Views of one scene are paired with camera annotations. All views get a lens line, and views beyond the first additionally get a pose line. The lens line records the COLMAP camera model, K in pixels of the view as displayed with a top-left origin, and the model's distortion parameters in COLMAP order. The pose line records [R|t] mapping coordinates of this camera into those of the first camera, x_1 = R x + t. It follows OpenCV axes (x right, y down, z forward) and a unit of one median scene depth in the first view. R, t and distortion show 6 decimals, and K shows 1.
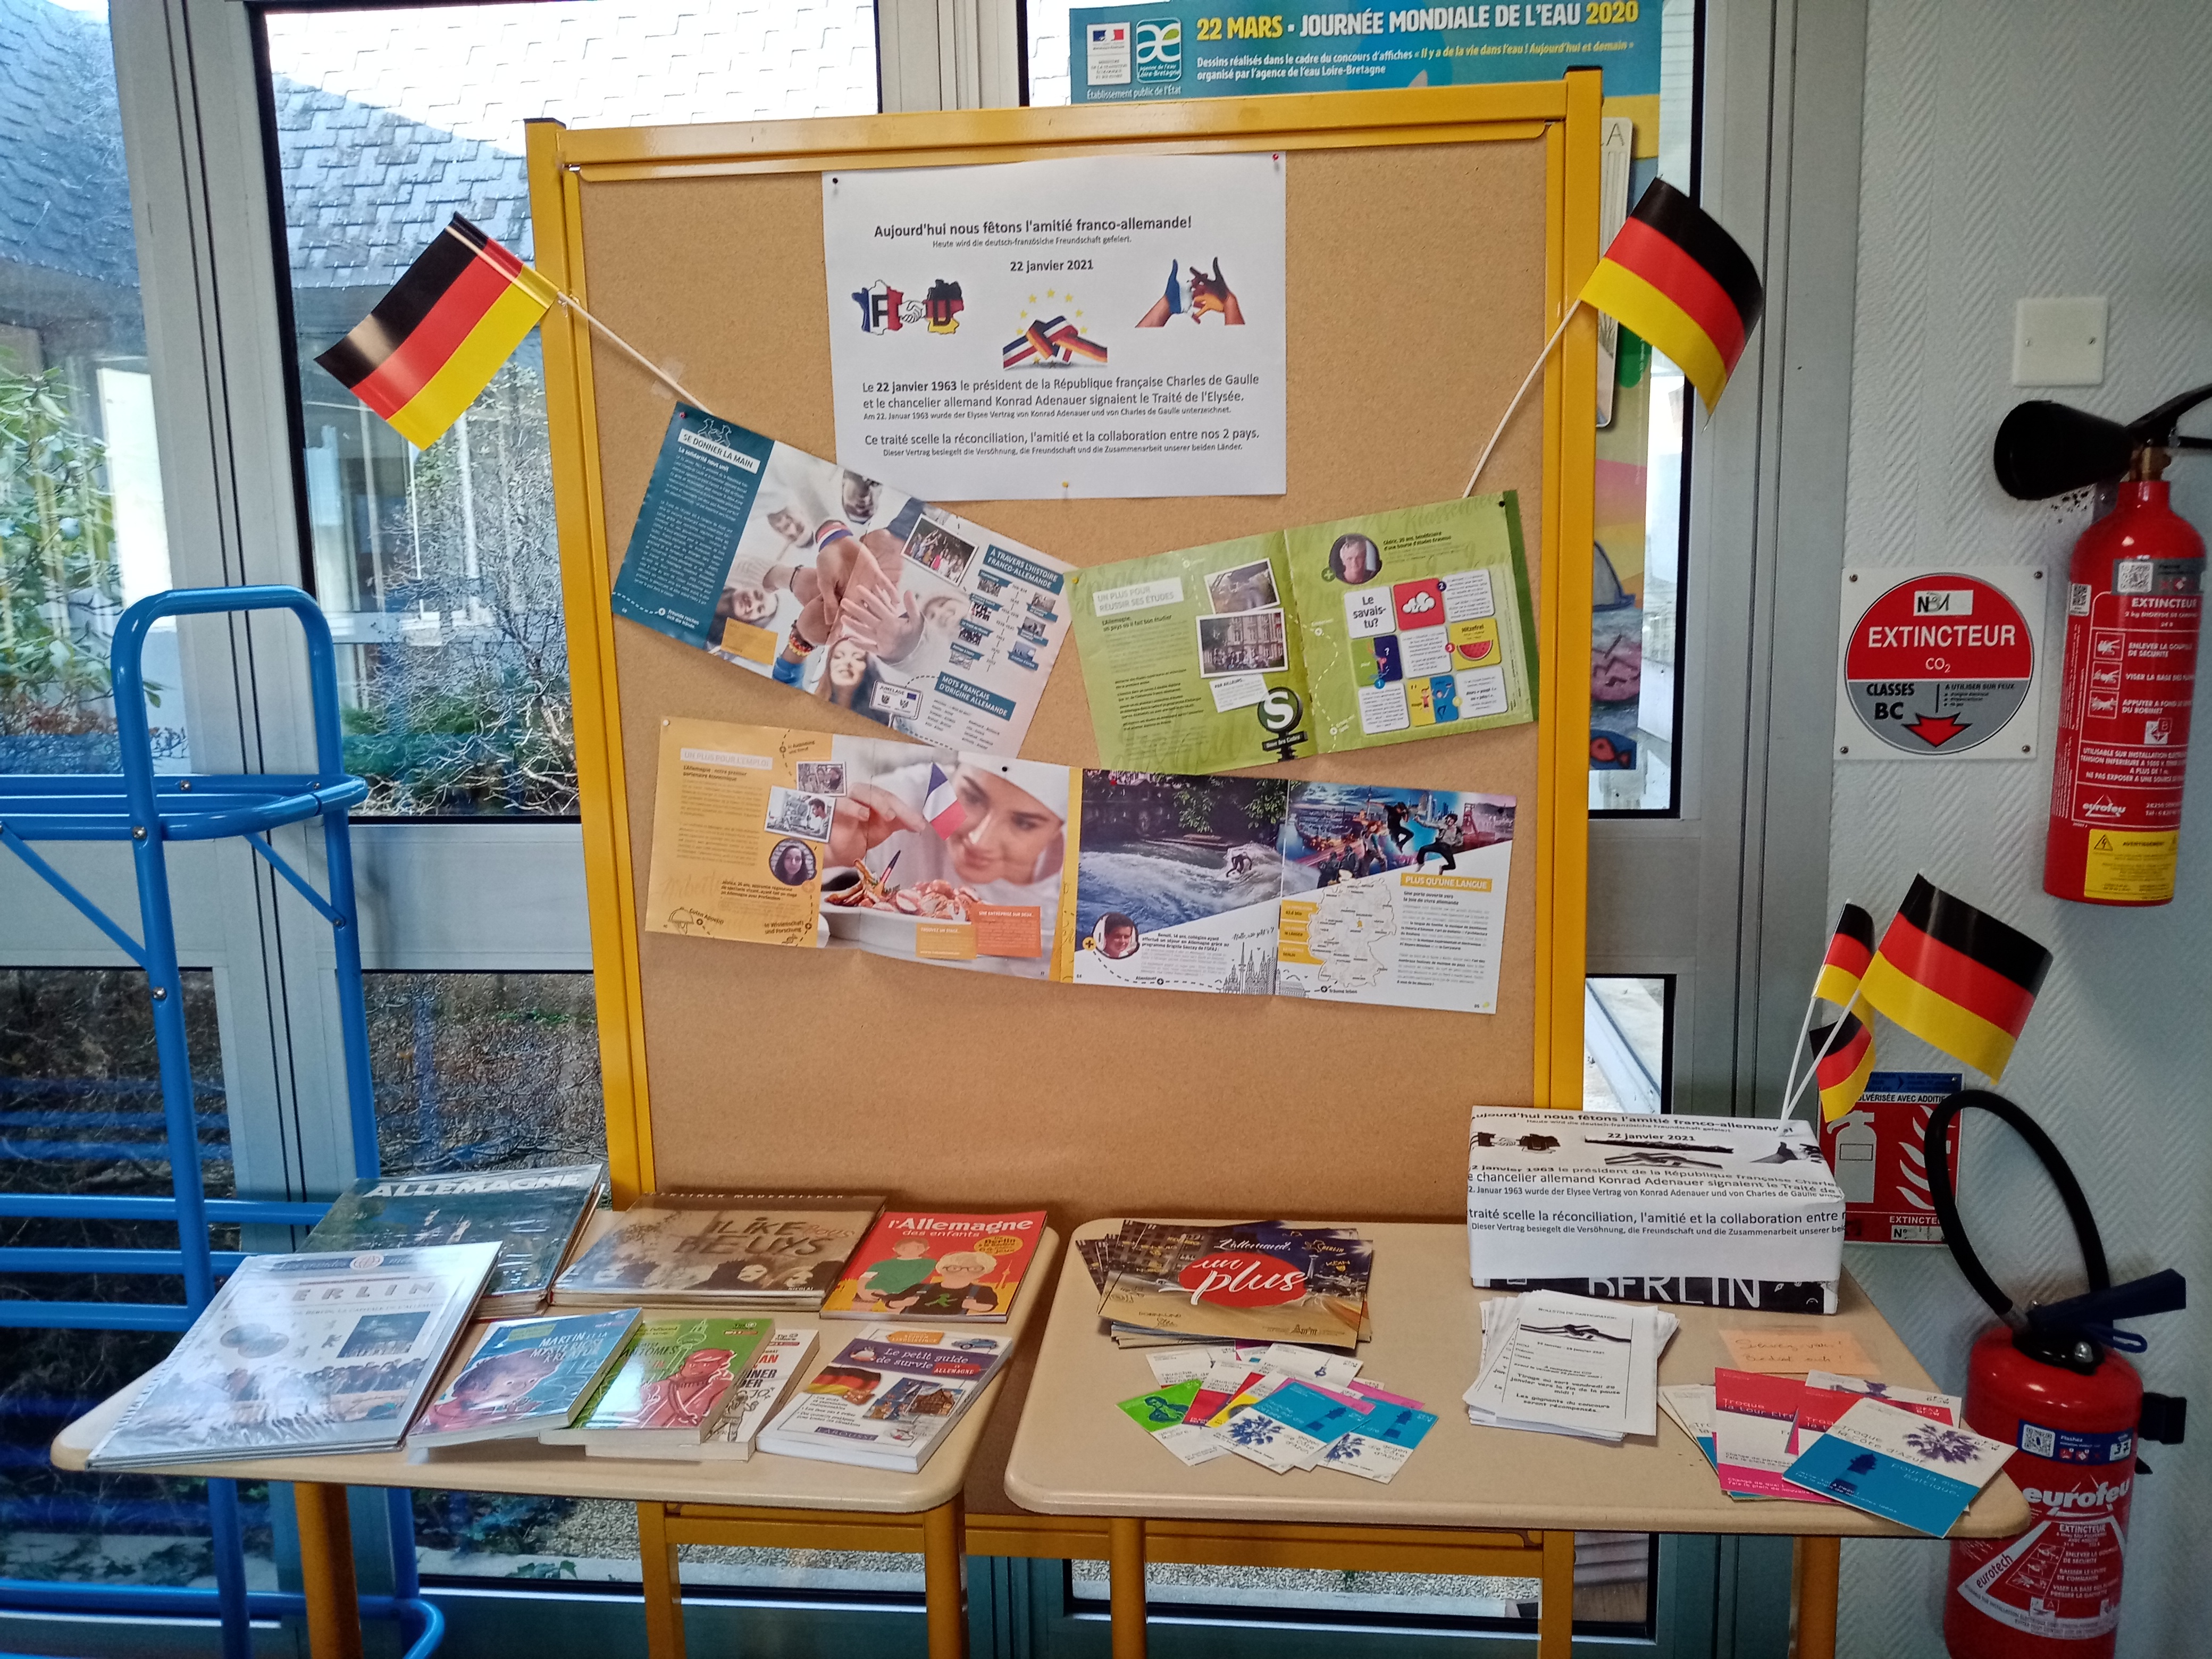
lens RADIAL K [[1772.8, 0, 1106.0], [0, 1772.8, 829.5], [0, 0, 1]] dist [0.059536, -0.134970]
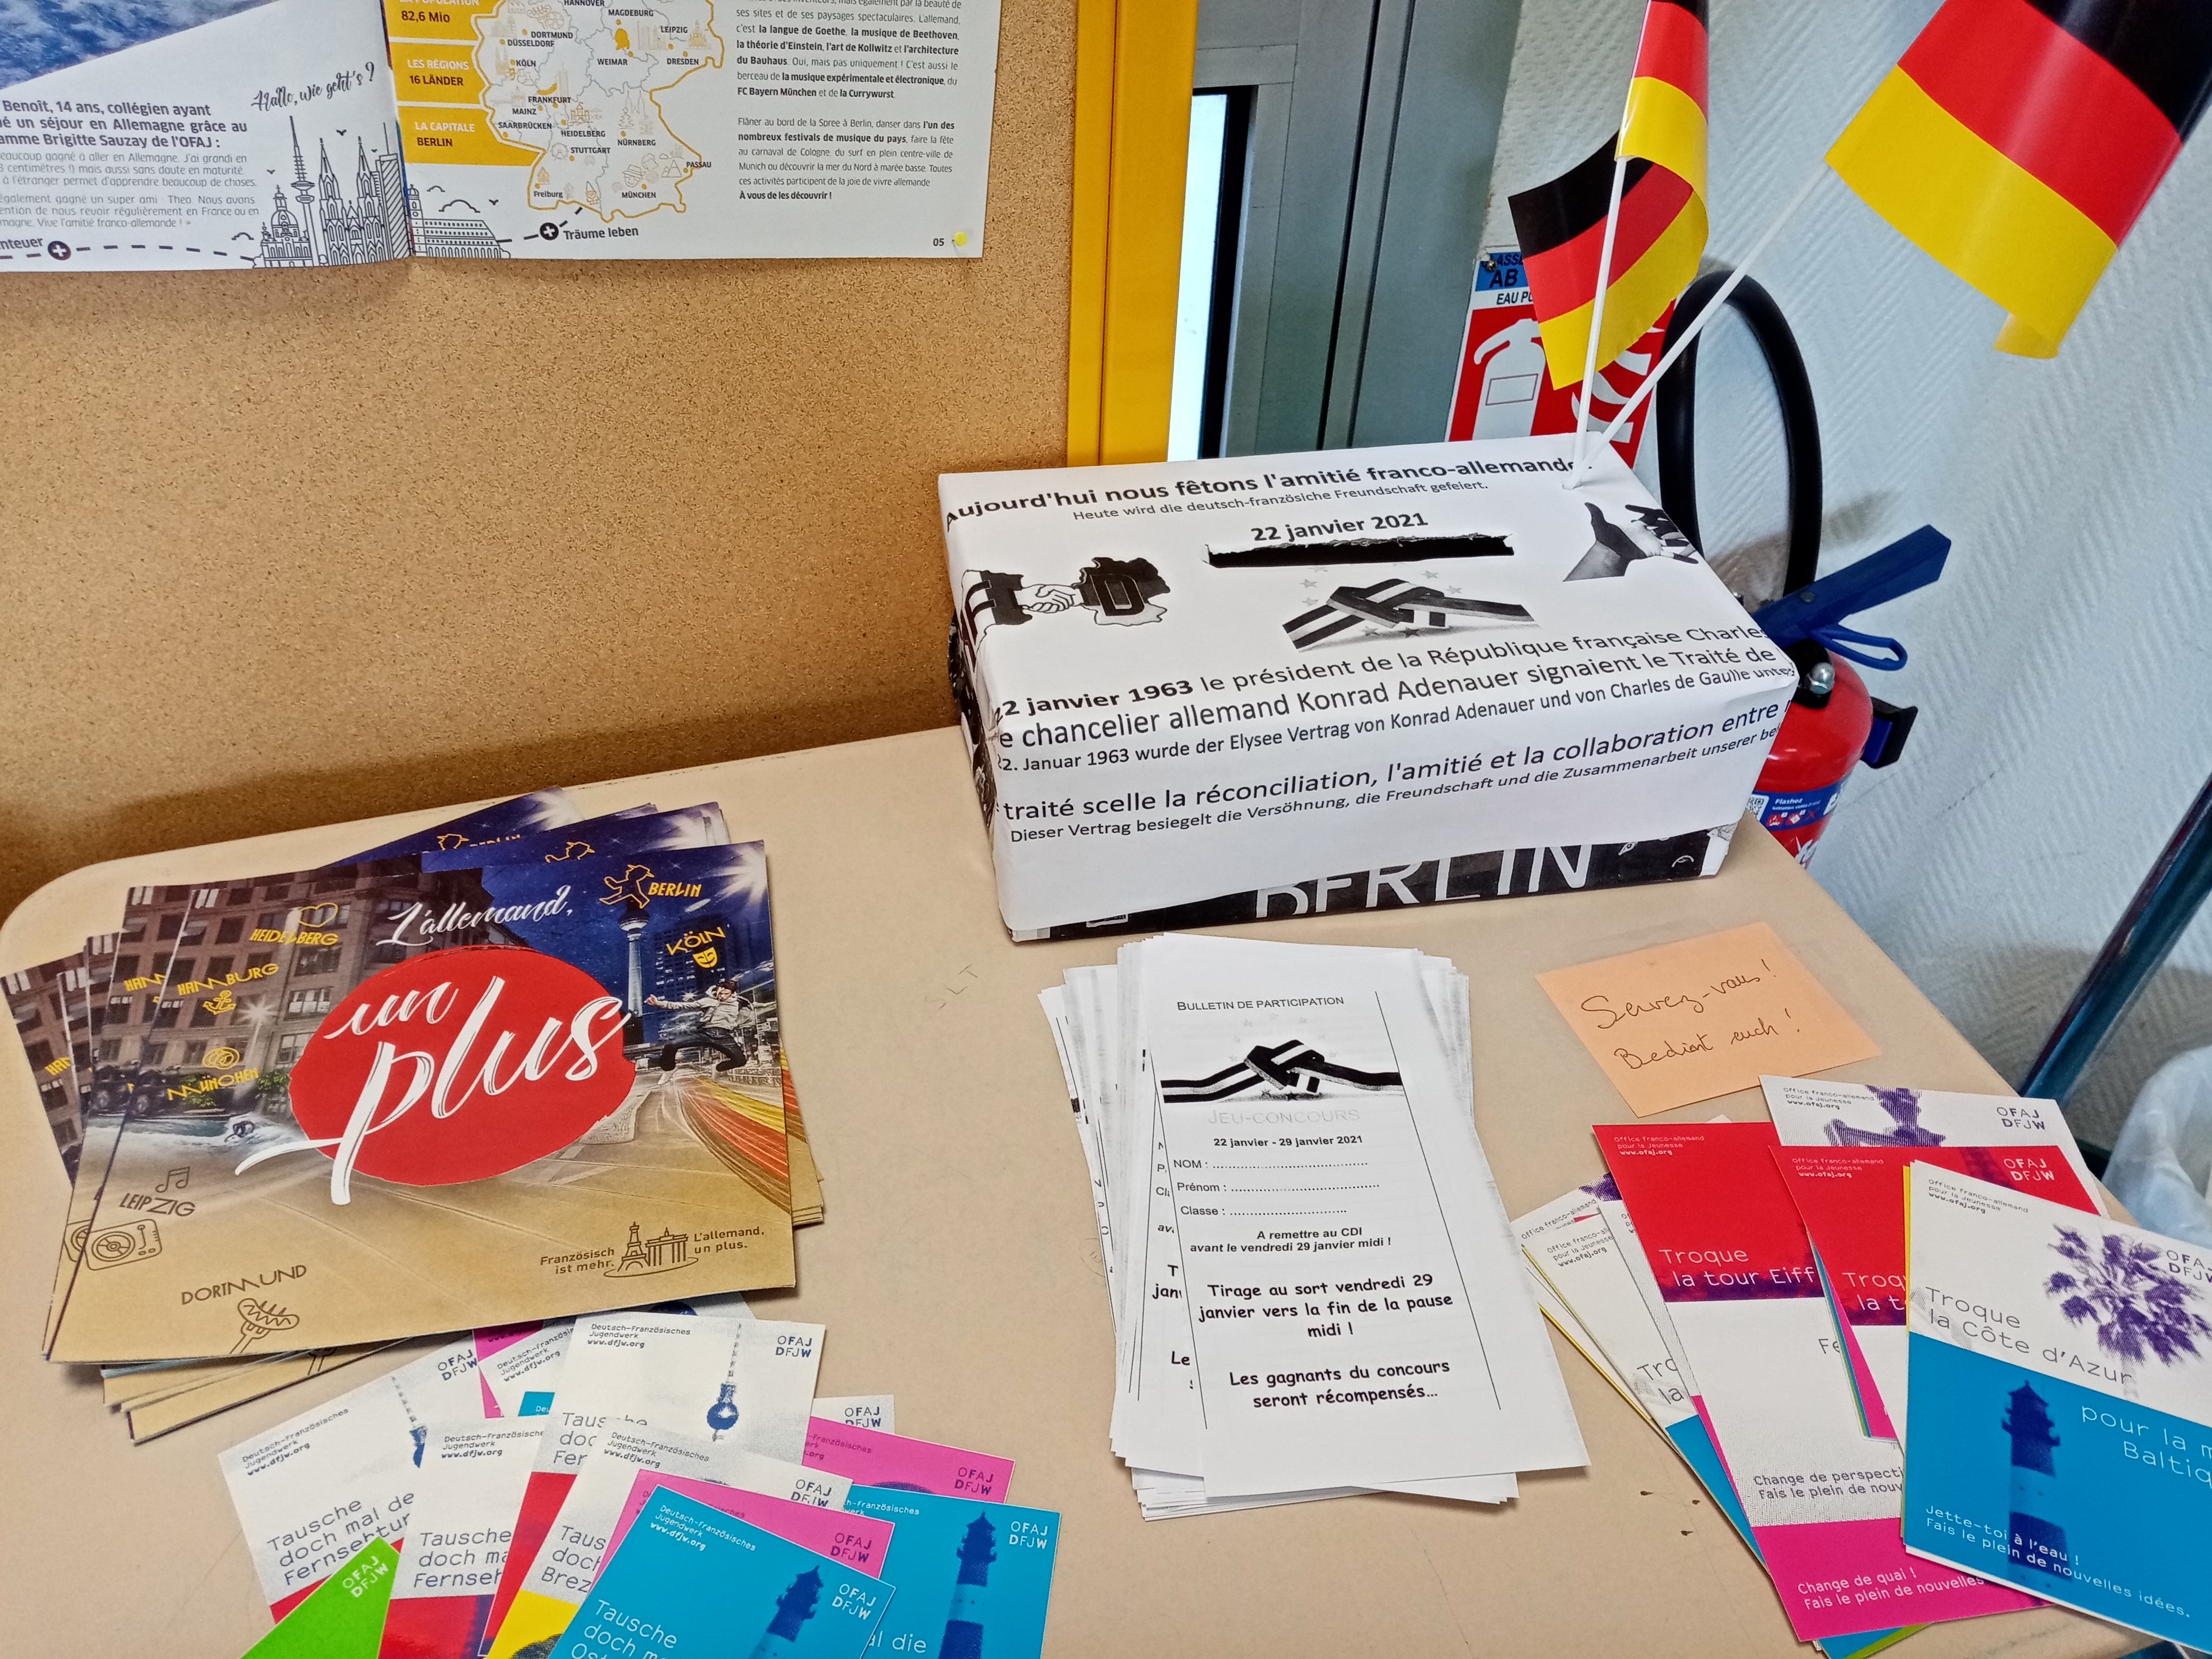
lens RADIAL K [[1772.8, 0, 1106.0], [0, 1772.8, 829.5], [0, 0, 1]] dist [0.059536, -0.134970]
pose [[0.914414, -0.208897, 0.346712, 0.080670], [0.003966, 0.861125, 0.508377, 0.008142], [-0.404761, -0.463492, 0.788254, 0.656811]]
